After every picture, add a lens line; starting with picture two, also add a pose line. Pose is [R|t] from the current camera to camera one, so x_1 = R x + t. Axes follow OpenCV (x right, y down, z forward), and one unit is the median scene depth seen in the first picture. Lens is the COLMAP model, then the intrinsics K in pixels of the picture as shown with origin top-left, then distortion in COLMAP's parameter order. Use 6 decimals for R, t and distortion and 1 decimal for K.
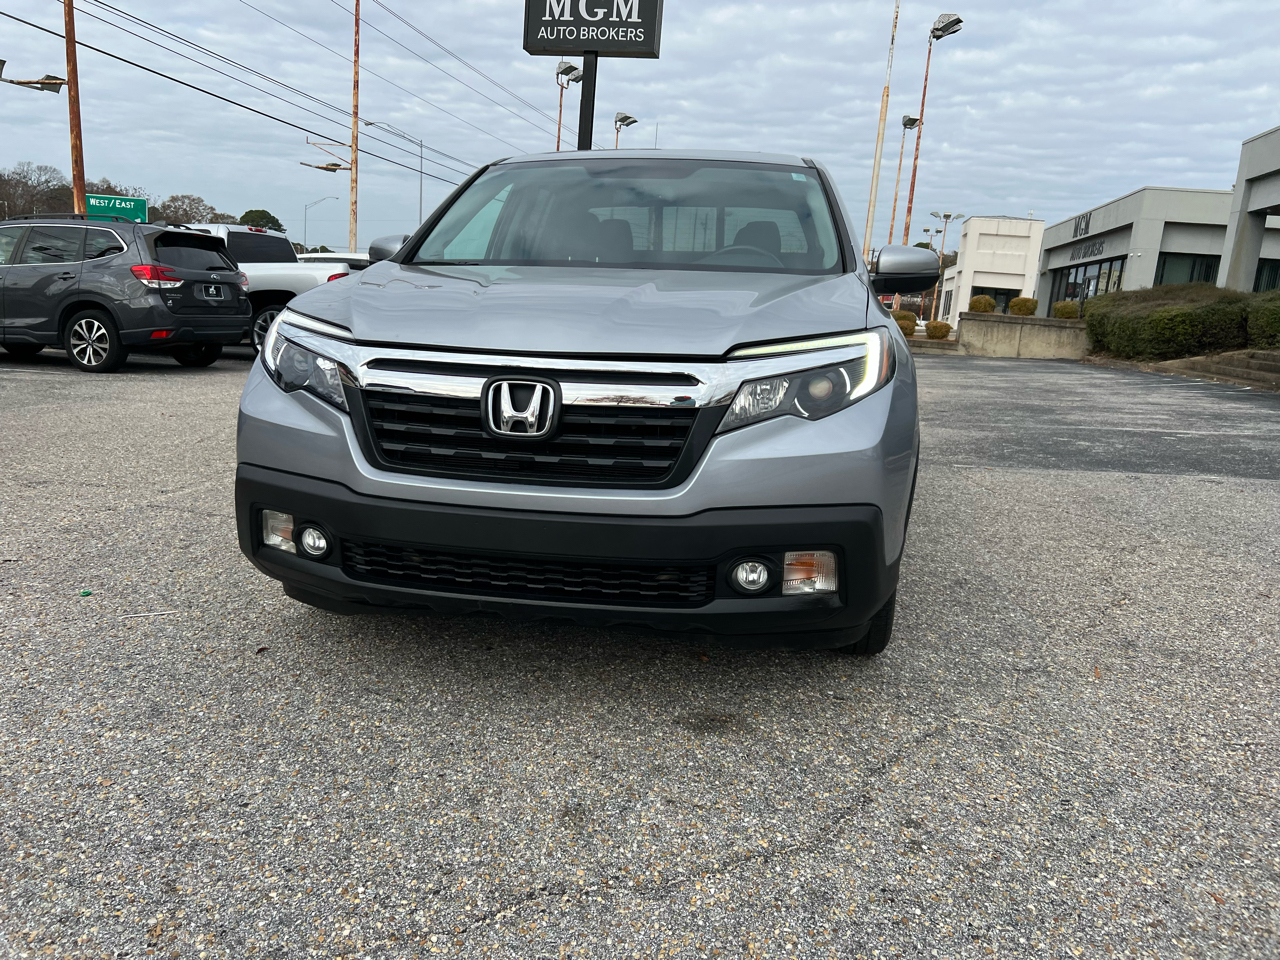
lens RADIAL K [[964.0, 0, 620.4], [0, 964.0, 459.2], [0, 0, 1]] dist [0.048144, -0.050485]
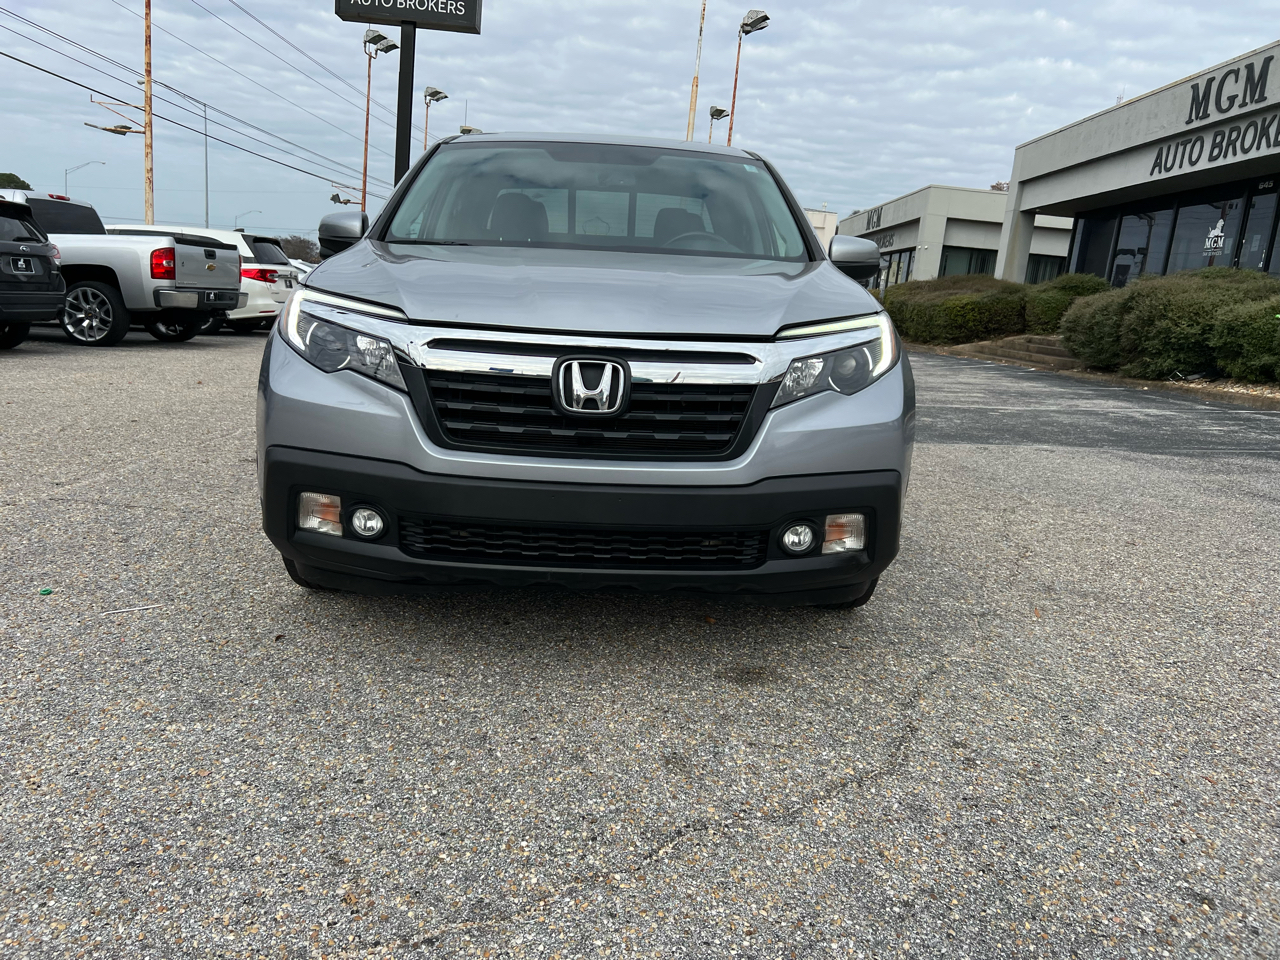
lens RADIAL K [[964.0, 0, 632.0], [0, 964.0, 470.7], [0, 0, 1]] dist [0.048144, -0.050485]
pose [[0.978131, -0.025598, 0.206410, -0.239604], [0.019684, 0.999336, 0.030657, 0.006263], [-0.207058, -0.025924, 0.977985, -0.027694]]
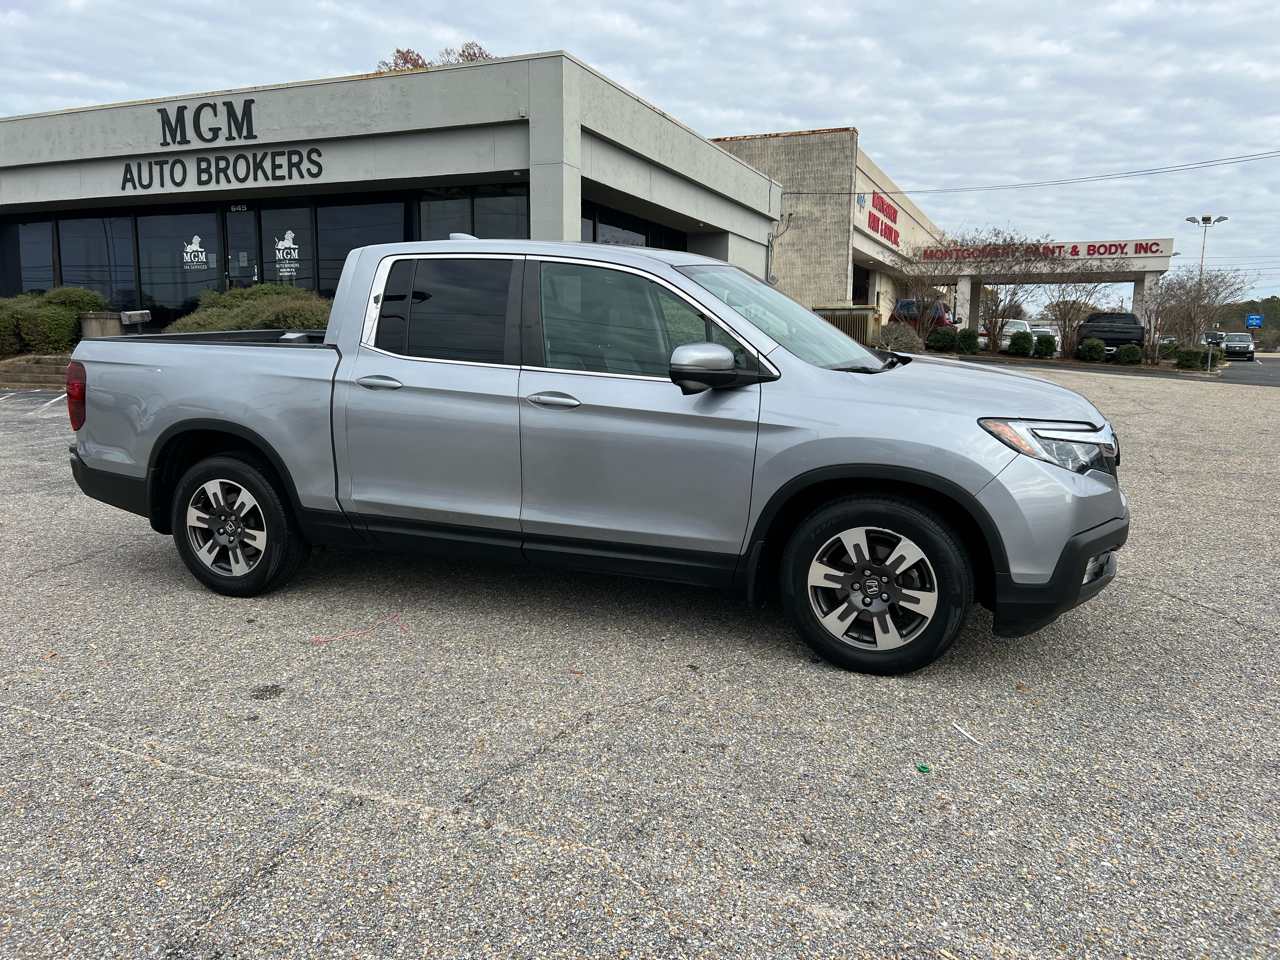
lens RADIAL K [[964.0, 0, 649.7], [0, 964.0, 471.6], [0, 0, 1]] dist [0.048144, -0.050485]
pose [[0.165357, -0.202093, 0.965306, -1.771701], [0.171875, 0.969707, 0.173572, -0.417793], [-0.971142, 0.137210, 0.195082, 1.296307]]
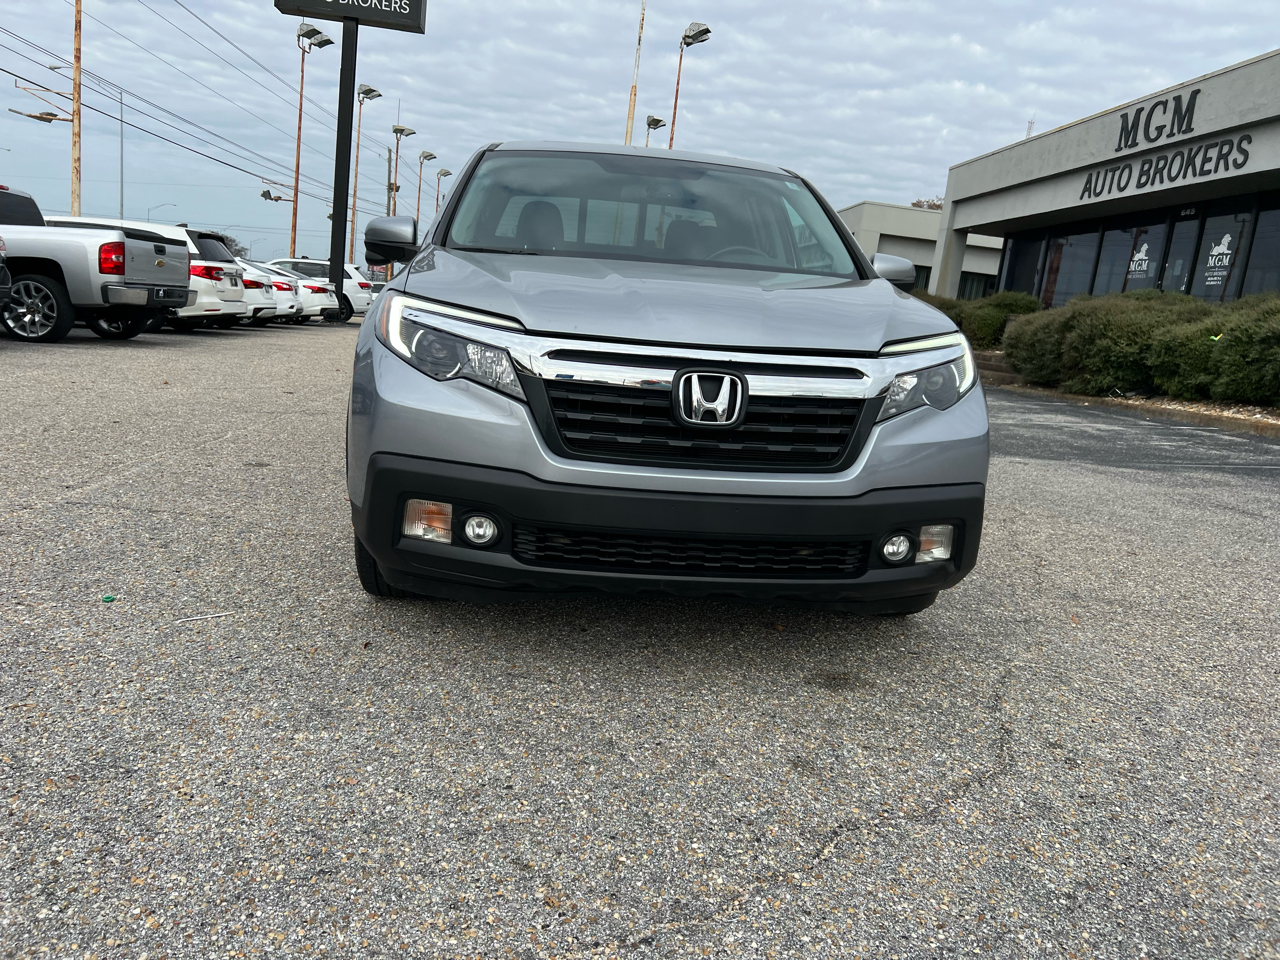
lens RADIAL K [[964.0, 0, 630.8], [0, 964.0, 475.6], [0, 0, 1]] dist [0.048144, -0.050485]
pose [[0.959454, -0.015423, 0.281443, -0.421725], [0.007293, 0.999526, 0.029914, -0.000197], [-0.281771, -0.026649, 0.959112, -0.001043]]
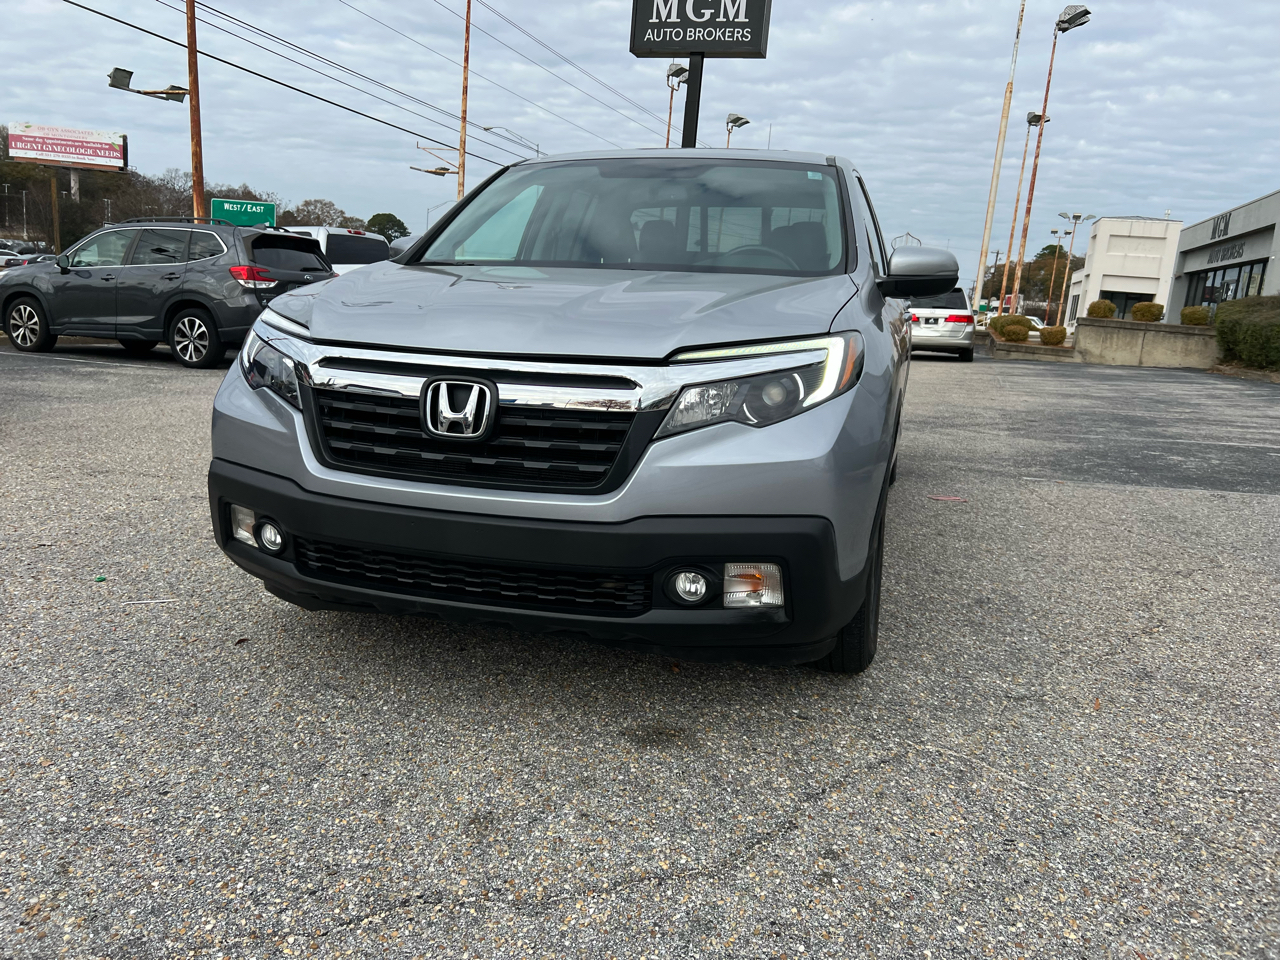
lens RADIAL K [[964.0, 0, 628.4], [0, 964.0, 462.4], [0, 0, 1]] dist [0.048144, -0.050485]
pose [[0.994066, 0.024294, -0.106029, 0.152222], [-0.024210, 0.999705, 0.002084, -0.003805], [0.106049, 0.000495, 0.994361, 0.027769]]
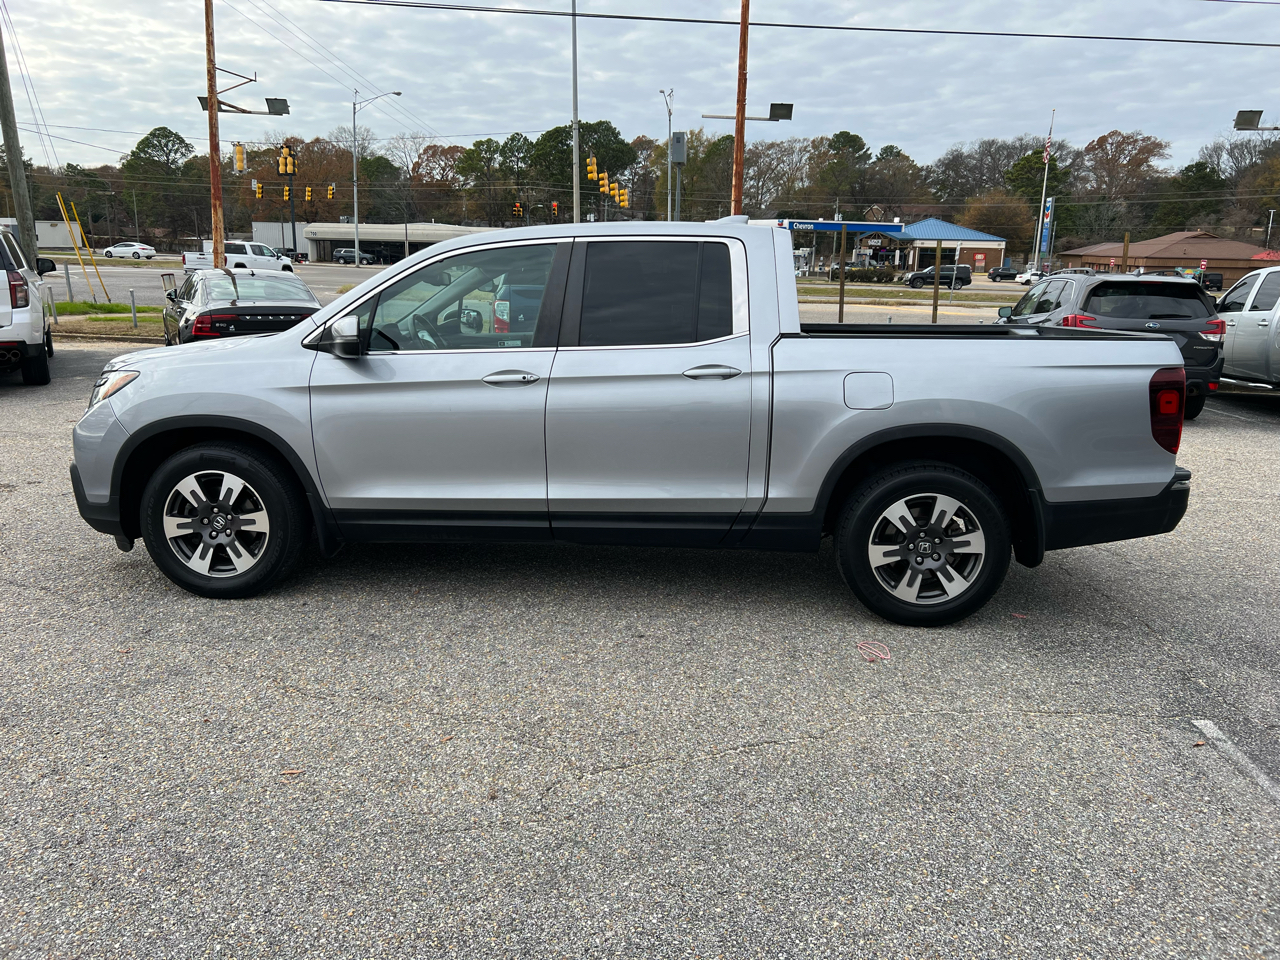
lens RADIAL K [[964.0, 0, 630.0], [0, 964.0, 467.6], [0, 0, 1]] dist [0.048144, -0.050485]
pose [[0.118524, 0.151205, -0.981371, 1.999866], [-0.180430, 0.975164, 0.128457, -0.337027], [0.976421, 0.161843, 0.142862, 1.591408]]
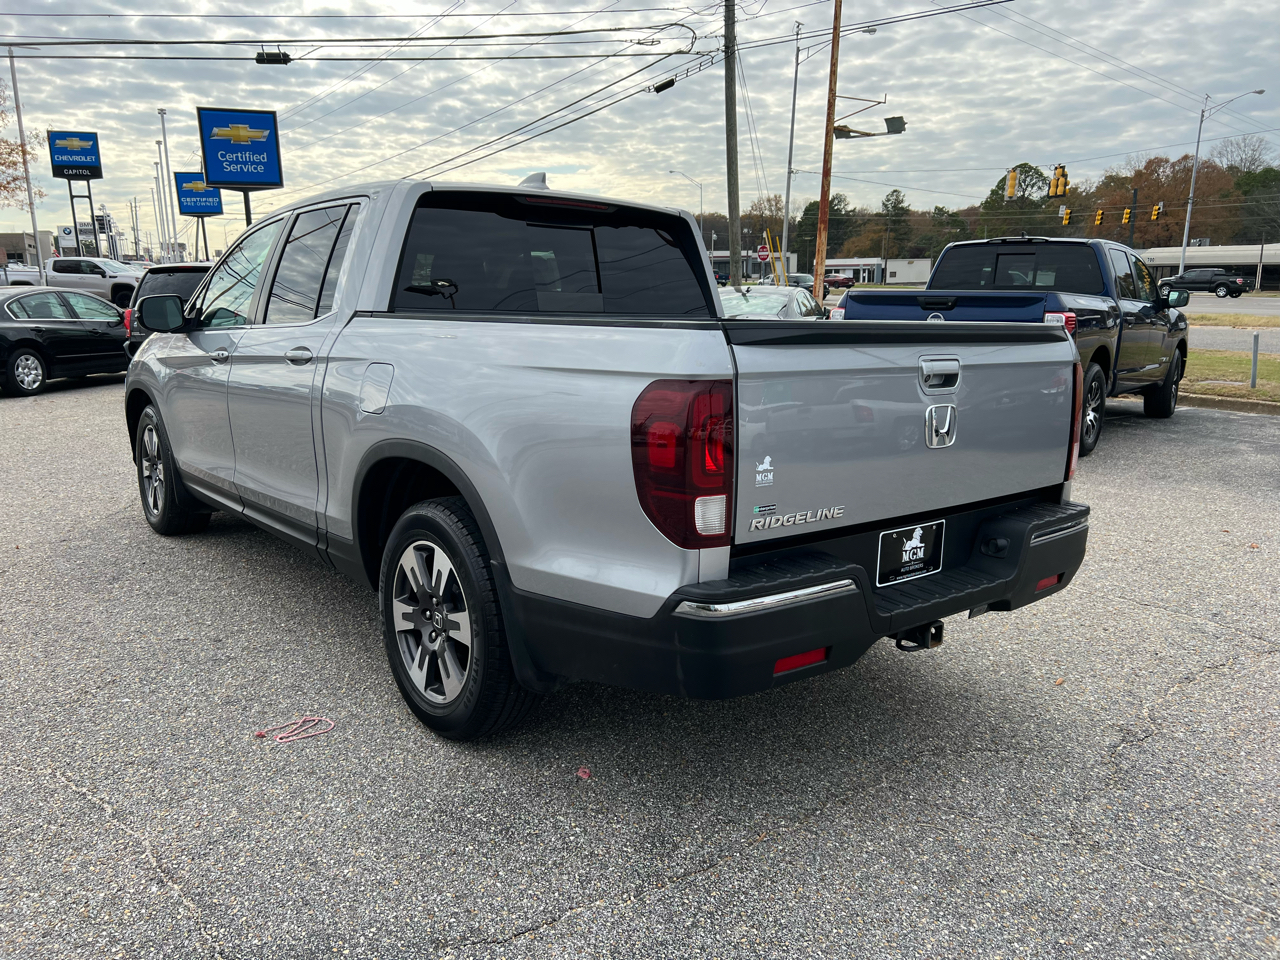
lens RADIAL K [[964.0, 0, 628.2], [0, 964.0, 486.2], [0, 0, 1]] dist [0.048144, -0.050485]
pose [[-0.646915, 0.096108, -0.756481, 1.198968], [-0.168230, 0.949597, 0.264507, -0.567618], [0.743774, 0.298377, -0.598141, 3.091747]]
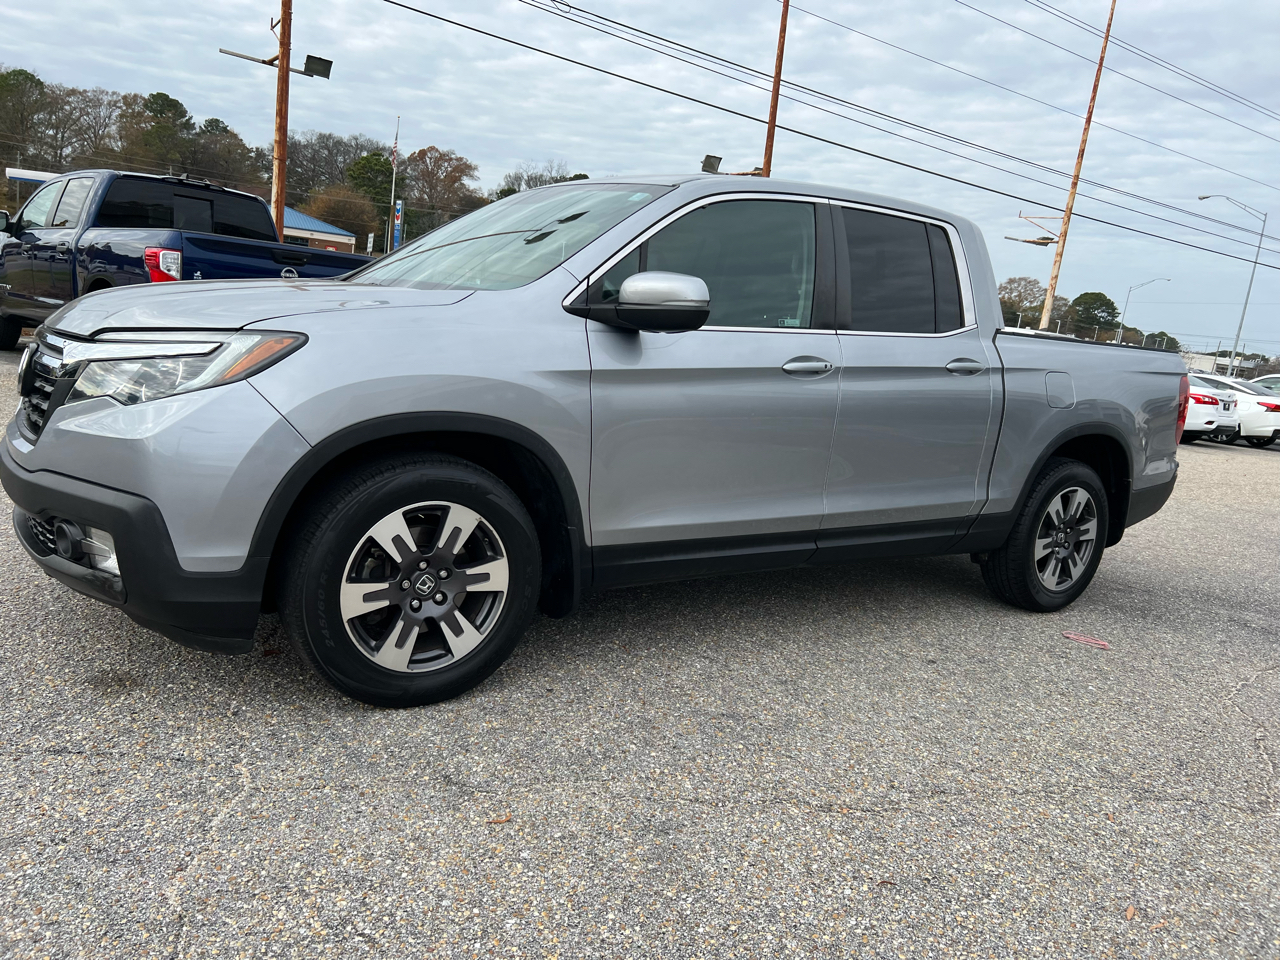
lens RADIAL K [[964.0, 0, 630.4], [0, 964.0, 480.7], [0, 0, 1]] dist [0.048144, -0.050485]
pose [[0.702430, 0.154392, -0.694806, 1.154501], [-0.195337, 0.980524, 0.020400, -0.077323], [0.684424, 0.121392, 0.718908, 0.556523]]
